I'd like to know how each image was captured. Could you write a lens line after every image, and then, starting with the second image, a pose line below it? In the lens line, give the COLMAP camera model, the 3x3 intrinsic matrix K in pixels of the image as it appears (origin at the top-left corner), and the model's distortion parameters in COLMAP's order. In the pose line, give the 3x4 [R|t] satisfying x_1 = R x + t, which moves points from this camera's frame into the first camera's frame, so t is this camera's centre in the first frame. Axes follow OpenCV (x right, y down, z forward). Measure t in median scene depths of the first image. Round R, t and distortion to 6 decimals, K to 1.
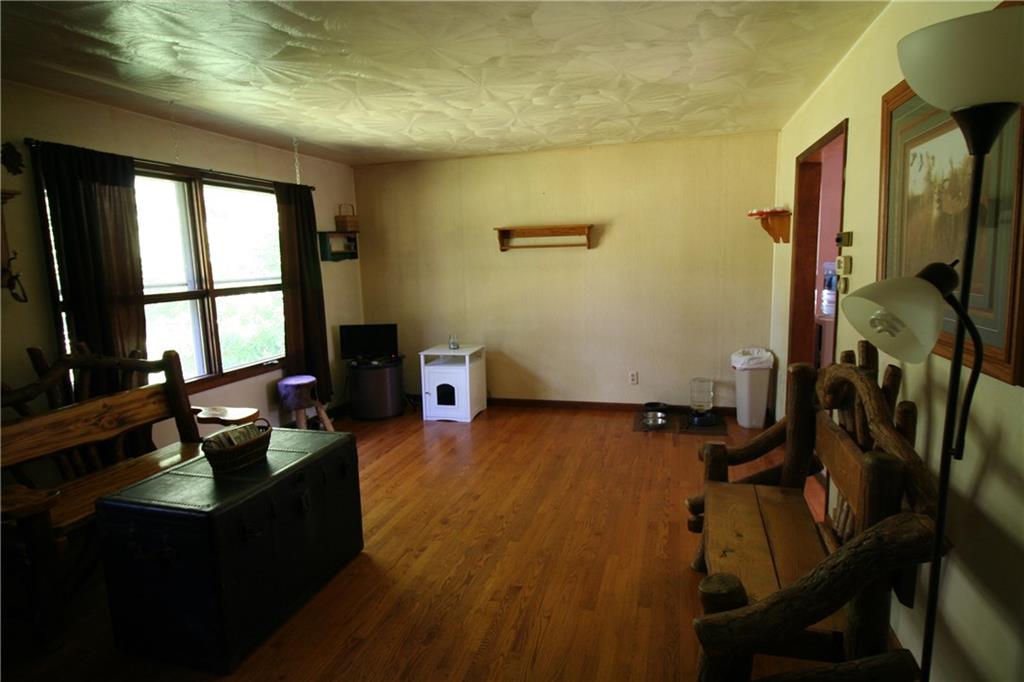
lens RADIAL K [[618.1, 0, 509.9], [0, 618.1, 341.3], [0, 0, 1]] dist [-0.000143, -0.000029]
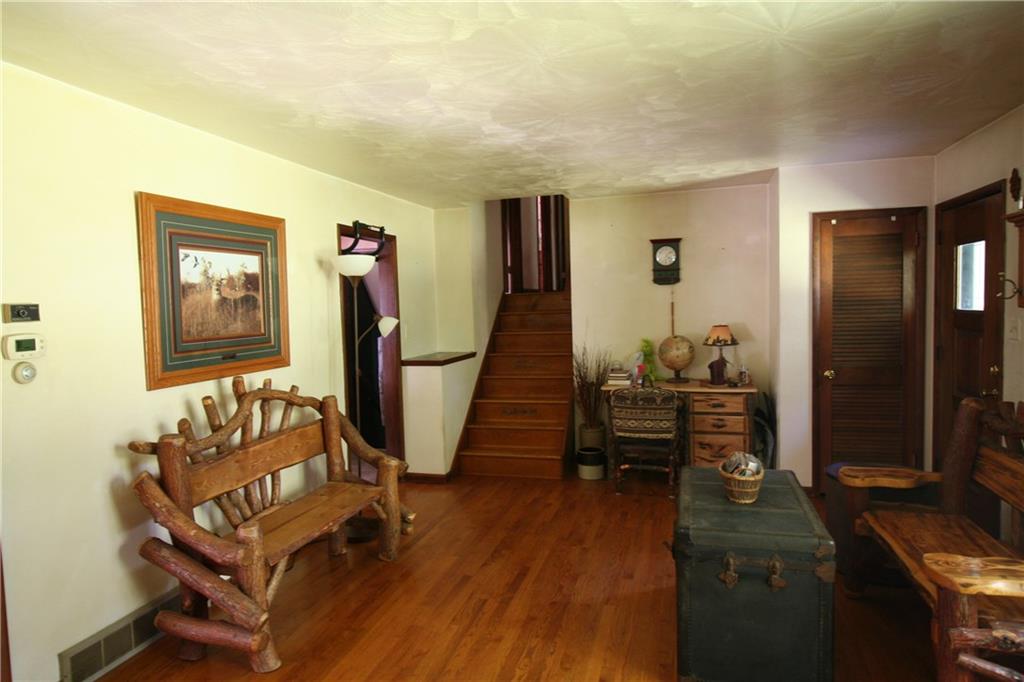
lens RADIAL K [[654.0, 0, 511.3], [0, 654.0, 338.9], [0, 0, 1]] dist [-0.001234, -0.000426]
pose [[-0.998301, 0.058215, -0.002599, -0.094637], [0.056611, 0.979449, 0.193585, -0.389983], [0.013815, 0.193109, -0.981080, 2.745708]]
